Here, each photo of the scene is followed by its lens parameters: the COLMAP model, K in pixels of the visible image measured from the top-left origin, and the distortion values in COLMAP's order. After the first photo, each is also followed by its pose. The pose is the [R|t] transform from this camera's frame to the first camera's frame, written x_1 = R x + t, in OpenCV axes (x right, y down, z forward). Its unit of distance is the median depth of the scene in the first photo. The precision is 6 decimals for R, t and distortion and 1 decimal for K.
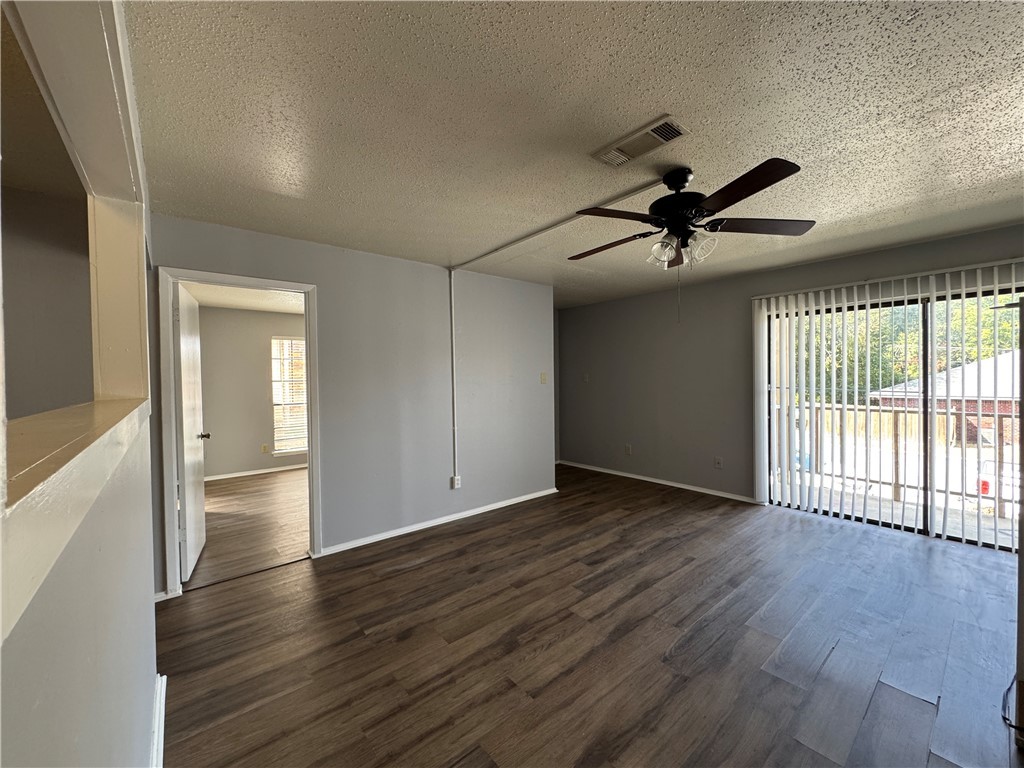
lens RADIAL K [[408.4, 0, 511.6], [0, 408.4, 383.8], [0, 0, 1]] dist [-0.003434, 0.000270]
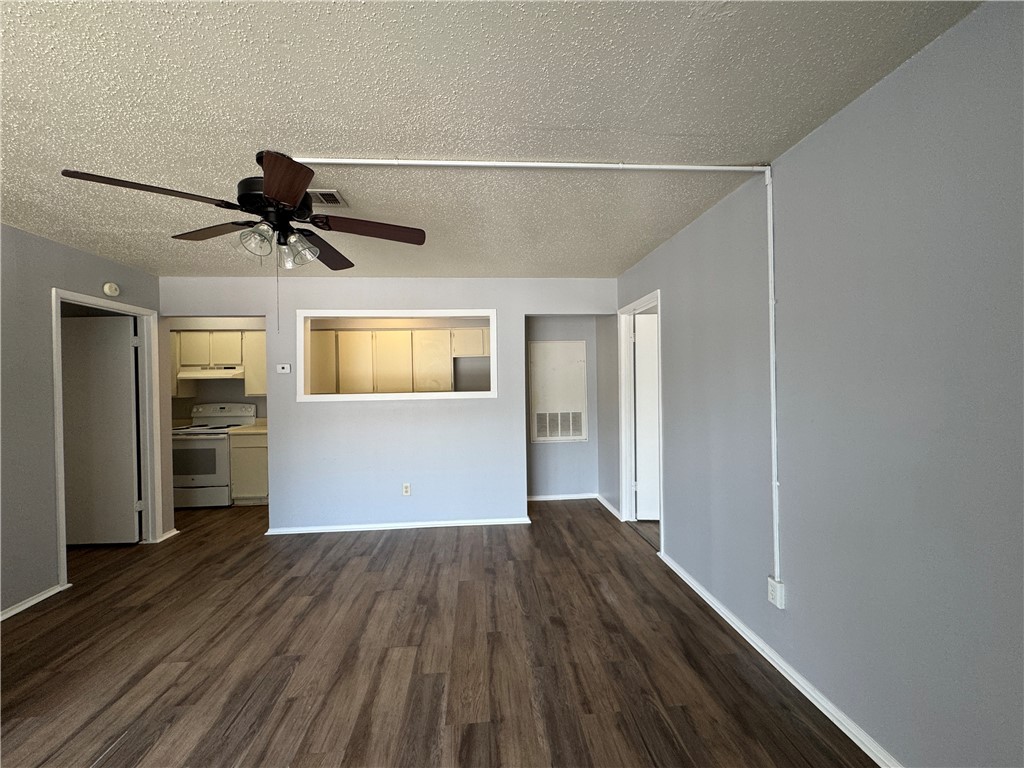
lens RADIAL K [[408.4, 0, 511.6], [0, 408.4, 383.8], [0, 0, 1]] dist [-0.003434, 0.000270]
pose [[-0.572990, 0.027378, -0.819105, 0.544645], [0.013005, 0.999620, 0.024315, -0.035136], [0.819459, 0.003280, -0.573128, 1.236339]]
